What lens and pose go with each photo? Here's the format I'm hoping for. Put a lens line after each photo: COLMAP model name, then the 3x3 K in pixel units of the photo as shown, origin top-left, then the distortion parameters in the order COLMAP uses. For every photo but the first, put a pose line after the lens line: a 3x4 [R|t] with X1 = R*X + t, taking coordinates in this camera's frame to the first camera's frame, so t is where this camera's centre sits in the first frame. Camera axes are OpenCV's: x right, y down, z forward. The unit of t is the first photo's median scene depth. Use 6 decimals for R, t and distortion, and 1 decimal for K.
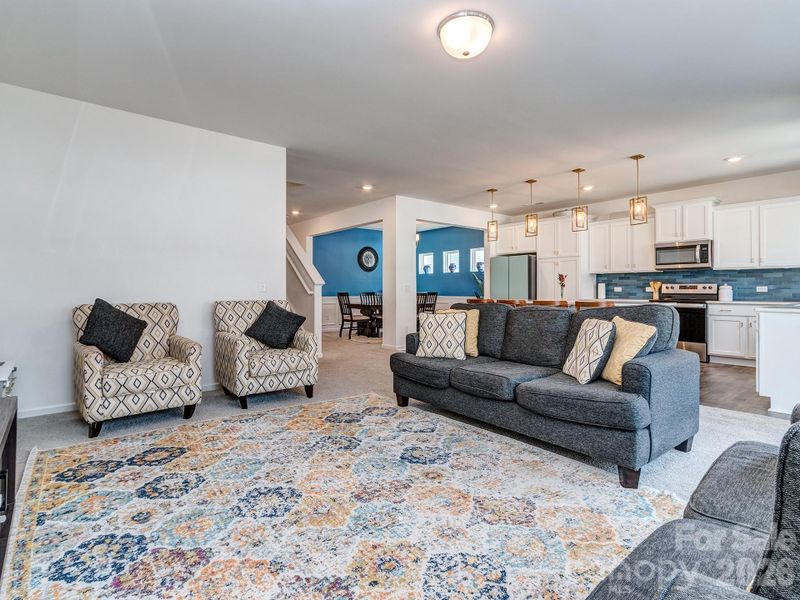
lens RADIAL K [[418.8, 0, 399.1], [0, 418.8, 293.3], [0, 0, 1]] dist [0.001021, 0.000333]
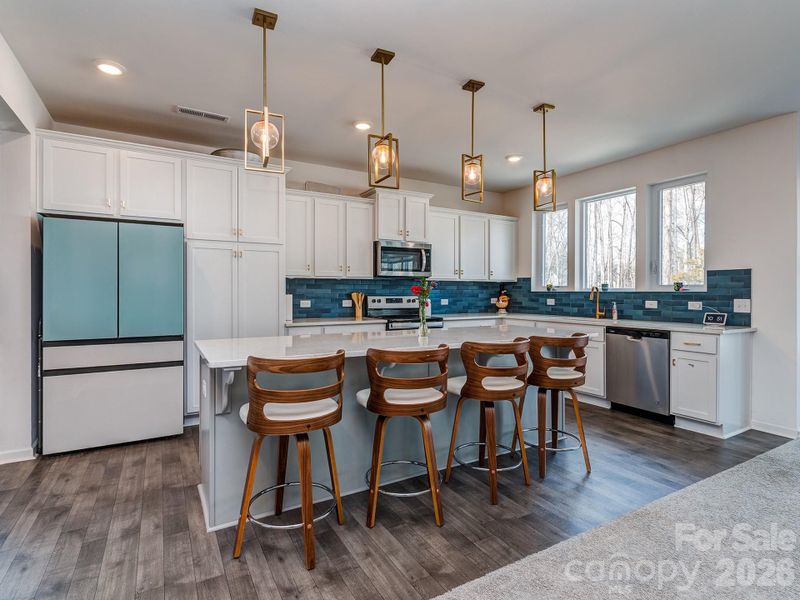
lens RADIAL K [[418.8, 0, 400.4], [0, 418.8, 298.4], [0, 0, 1]] dist [0.001021, 0.000333]
pose [[0.157842, -0.005230, 0.987451, -0.094637], [0.010930, 0.999934, 0.003549, -0.020628], [-0.987404, 0.010233, 0.157889, 0.858462]]
